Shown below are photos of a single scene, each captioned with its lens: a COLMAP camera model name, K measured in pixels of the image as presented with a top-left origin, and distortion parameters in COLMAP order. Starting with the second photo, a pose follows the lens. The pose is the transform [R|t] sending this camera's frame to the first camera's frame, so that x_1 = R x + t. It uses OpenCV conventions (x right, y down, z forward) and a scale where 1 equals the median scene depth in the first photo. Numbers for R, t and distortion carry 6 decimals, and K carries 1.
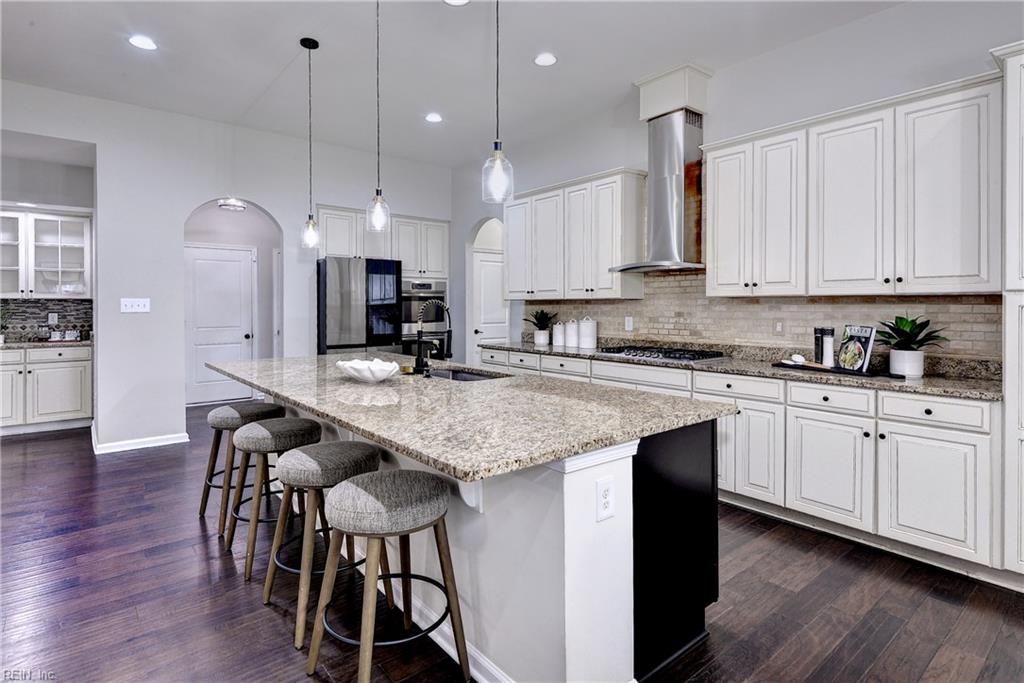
lens RADIAL K [[526.1, 0, 505.5], [0, 526.1, 306.3], [0, 0, 1]] dist [0.000200, -0.000492]
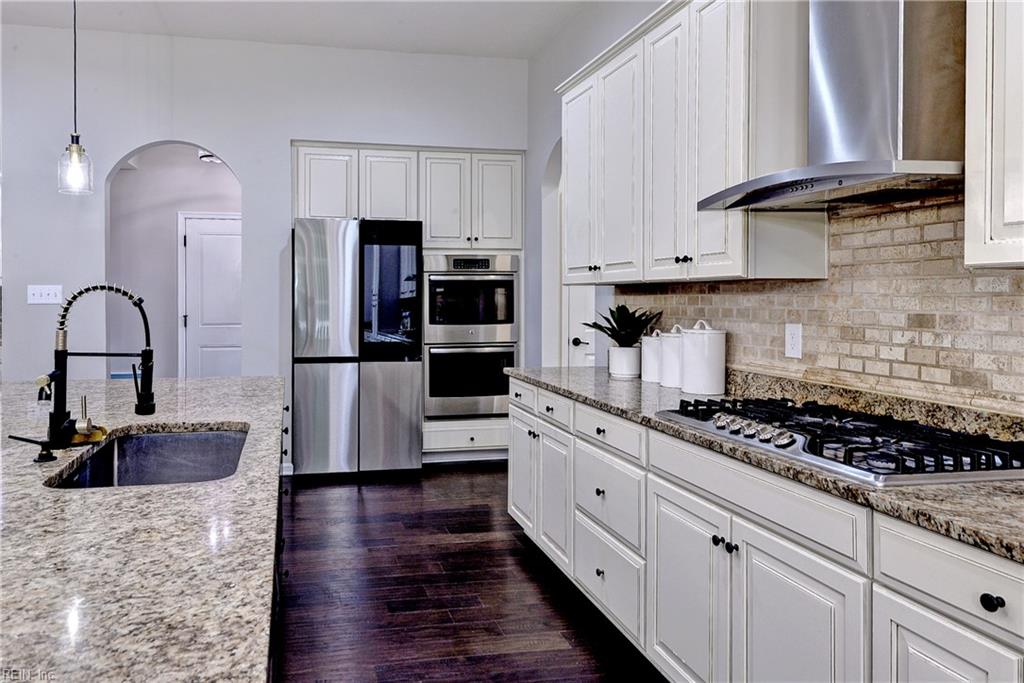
lens RADIAL K [[706.4, 0, 404.5], [0, 706.4, 297.1], [0, 0, 1]] dist [0.031464, -0.000773]
pose [[0.869965, 0.002845, -0.493105, 0.256720], [-0.003309, 0.999995, -0.000067, 0.000655], [0.493102, 0.001690, 0.869970, 0.400231]]
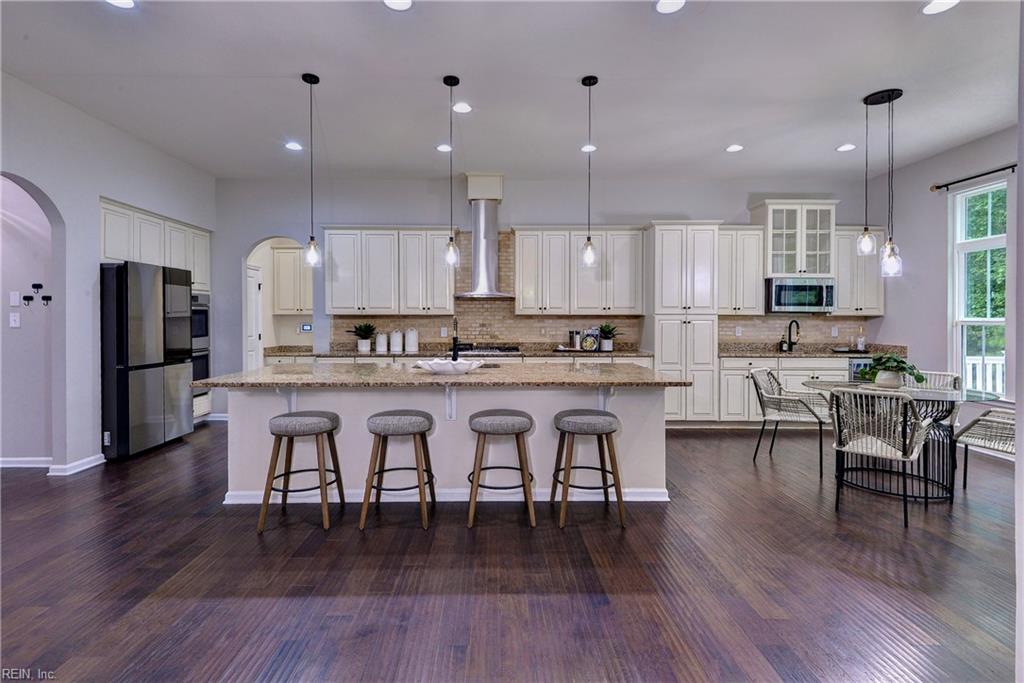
lens RADIAL K [[466.5, 0, 506.0], [0, 466.5, 324.1], [0, 0, 1]] dist [0.002457, -0.001701]
pose [[0.623573, -0.007512, 0.781729, -0.696800], [-0.000014, 0.999954, 0.009621, -0.001501], [-0.781765, -0.006010, 0.623544, 0.065086]]
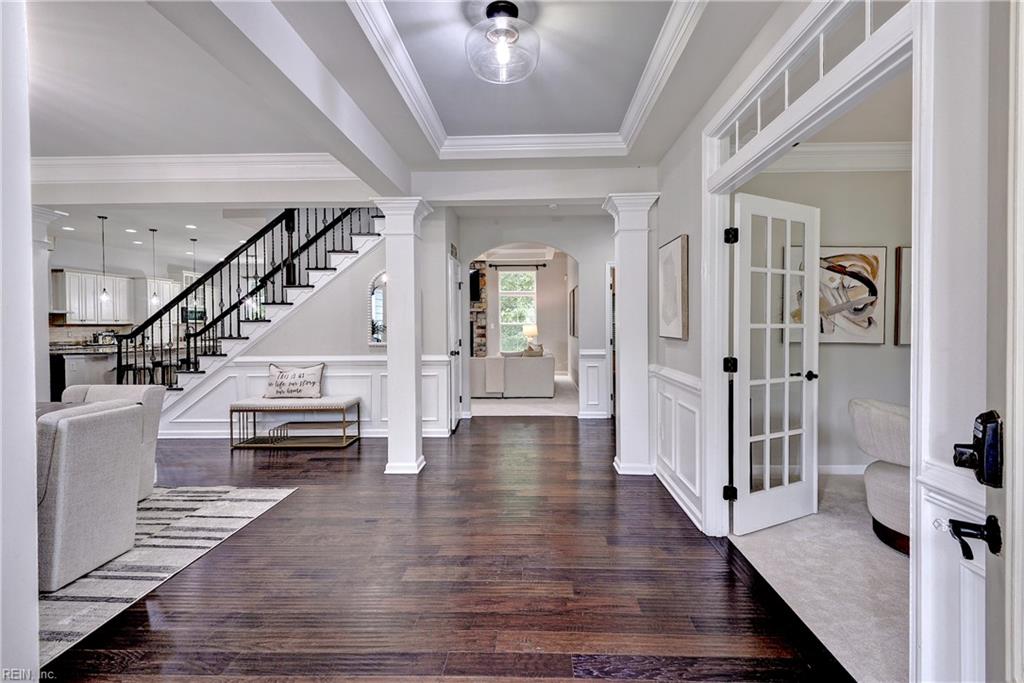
lens RADIAL K [[466.5, 0, 515.9], [0, 466.5, 336.0], [0, 0, 1]] dist [0.002457, -0.001701]
pose [[-0.758890, -0.010527, 0.651134, -2.535826], [0.001494, 0.999839, 0.017907, 0.005257], [-0.651217, 0.014562, -0.758752, 1.120310]]
